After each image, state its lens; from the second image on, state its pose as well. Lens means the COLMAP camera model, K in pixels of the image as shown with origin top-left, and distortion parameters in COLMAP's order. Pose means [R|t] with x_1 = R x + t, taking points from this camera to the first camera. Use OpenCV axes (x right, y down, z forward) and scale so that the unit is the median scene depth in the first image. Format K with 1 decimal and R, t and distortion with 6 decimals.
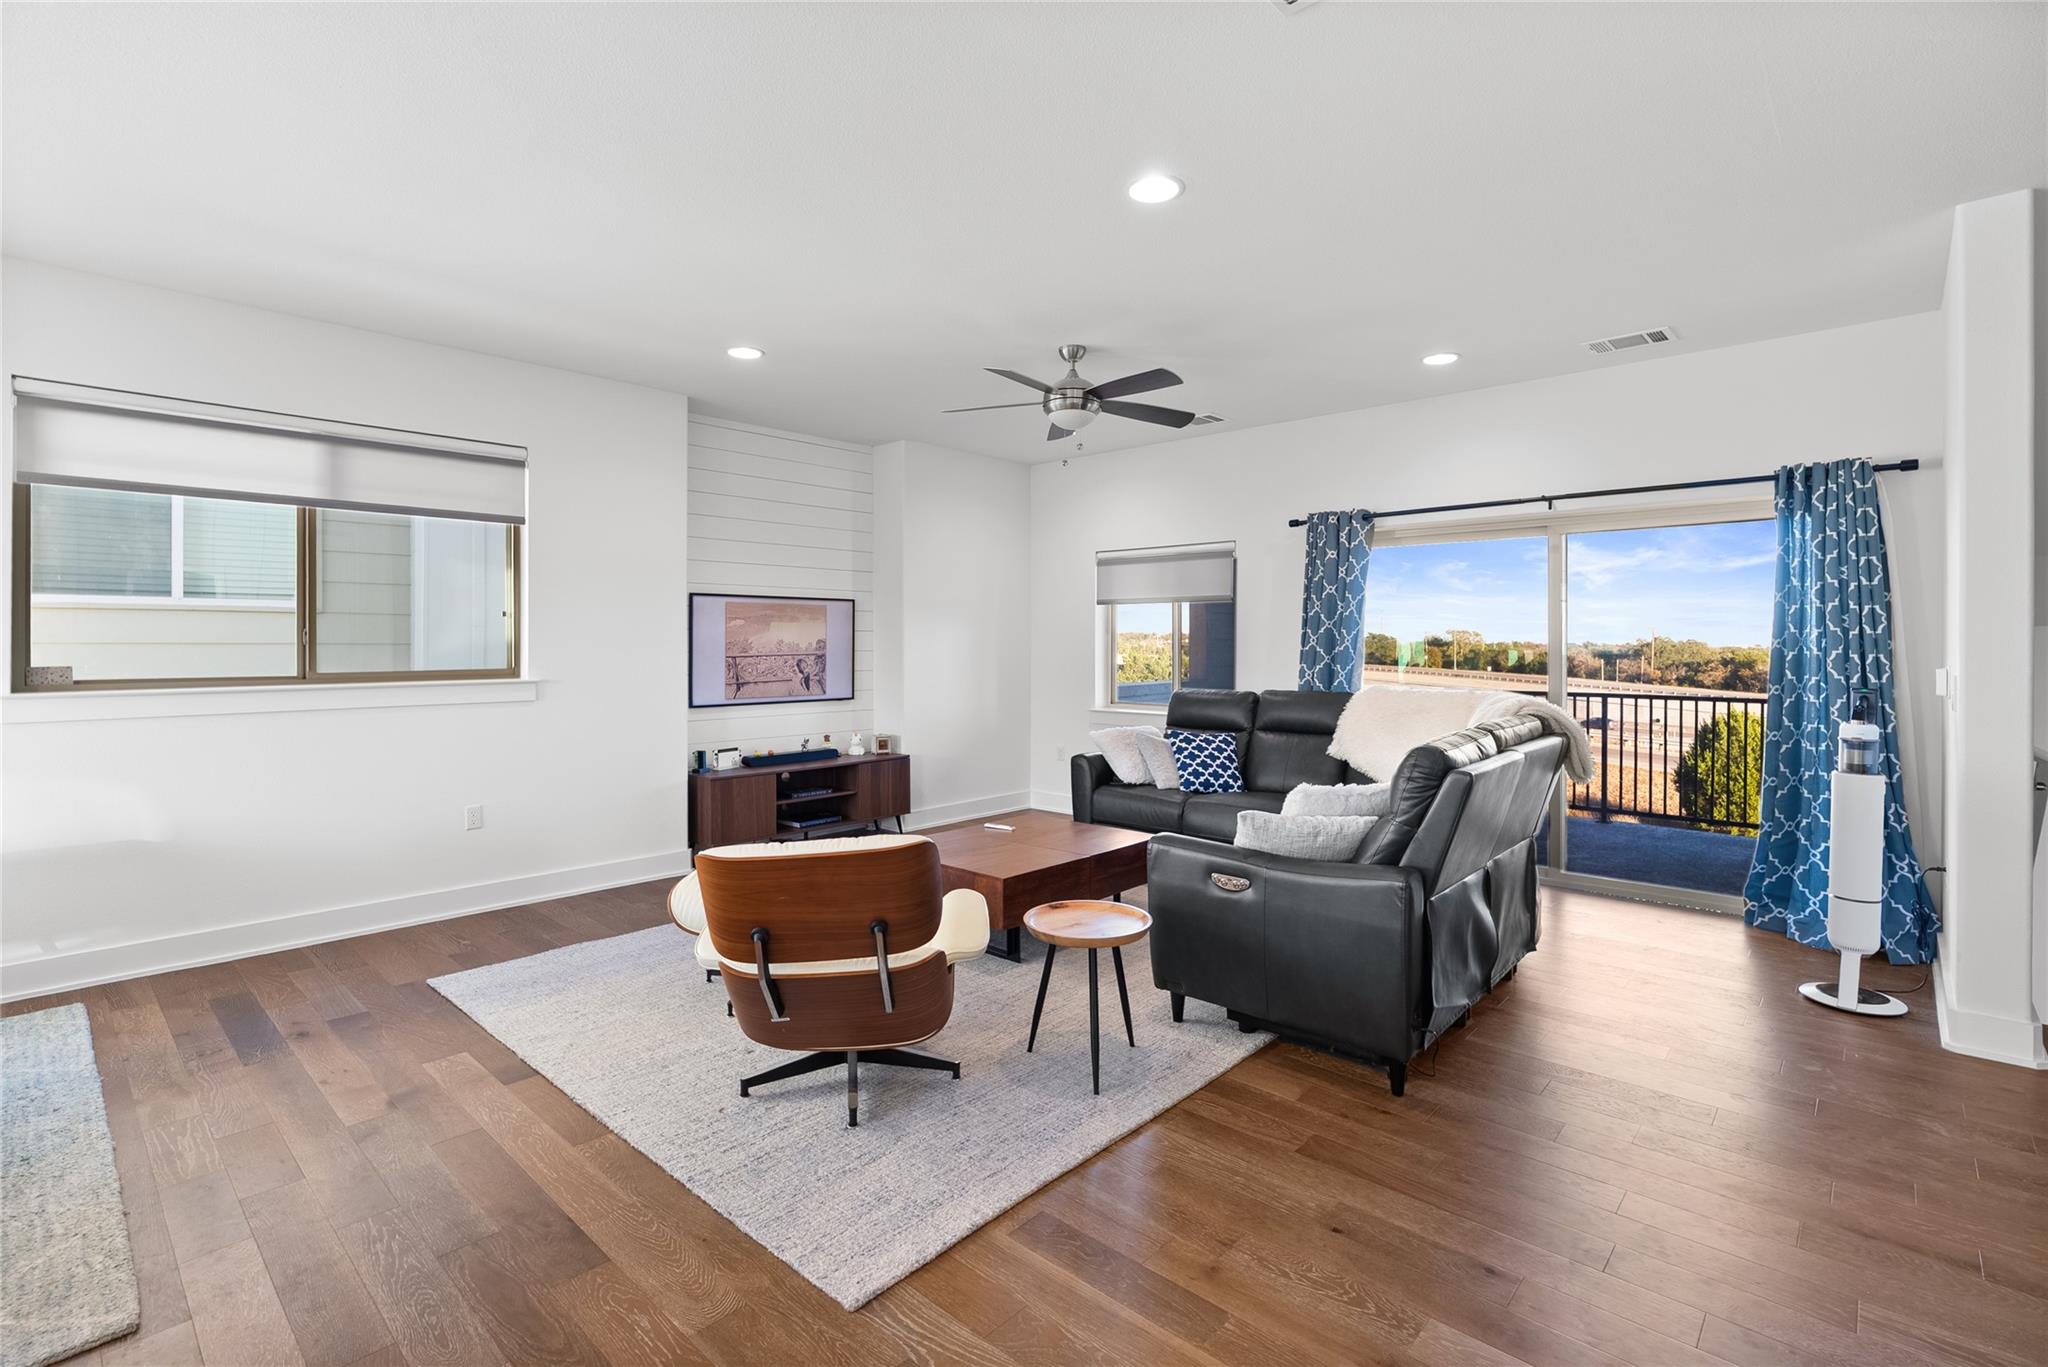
lens RADIAL K [[947.0, 0, 1023.4], [0, 947.0, 644.6], [0, 0, 1]] dist [-0.000863, 0.000078]
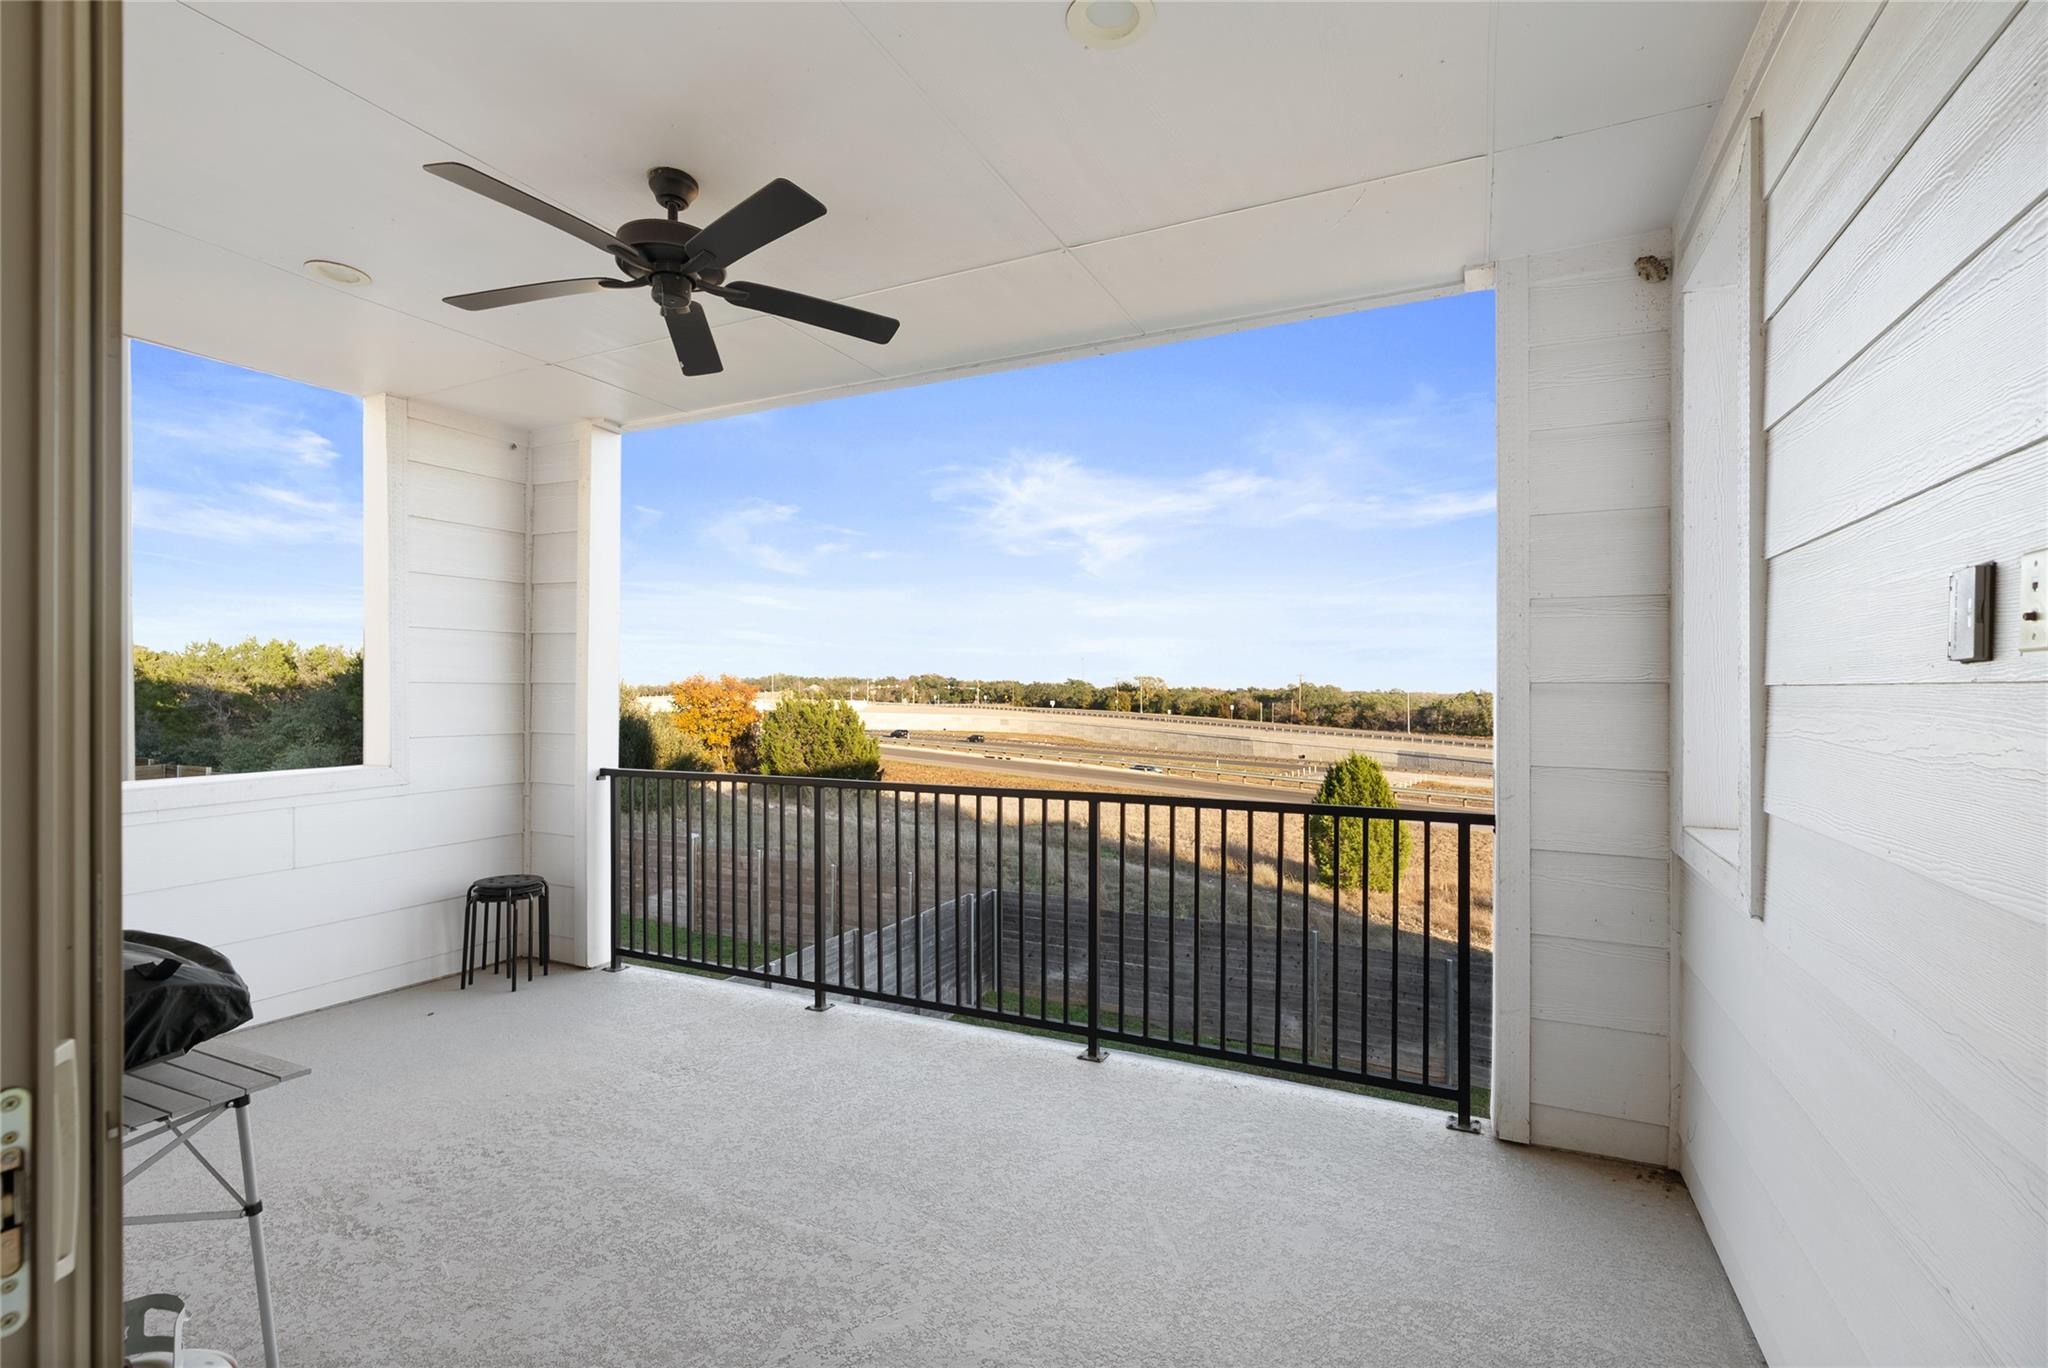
lens RADIAL K [[933.0, 0, 1024.0], [0, 933.0, 684.0], [0, 0, 1]] dist [0.000726, 0.000245]
pose [[0.955707, -0.000380, 0.294319, 0.072233], [0.002272, 0.999979, -0.006086, -0.002573], [-0.294310, 0.006485, 0.955688, 0.103220]]
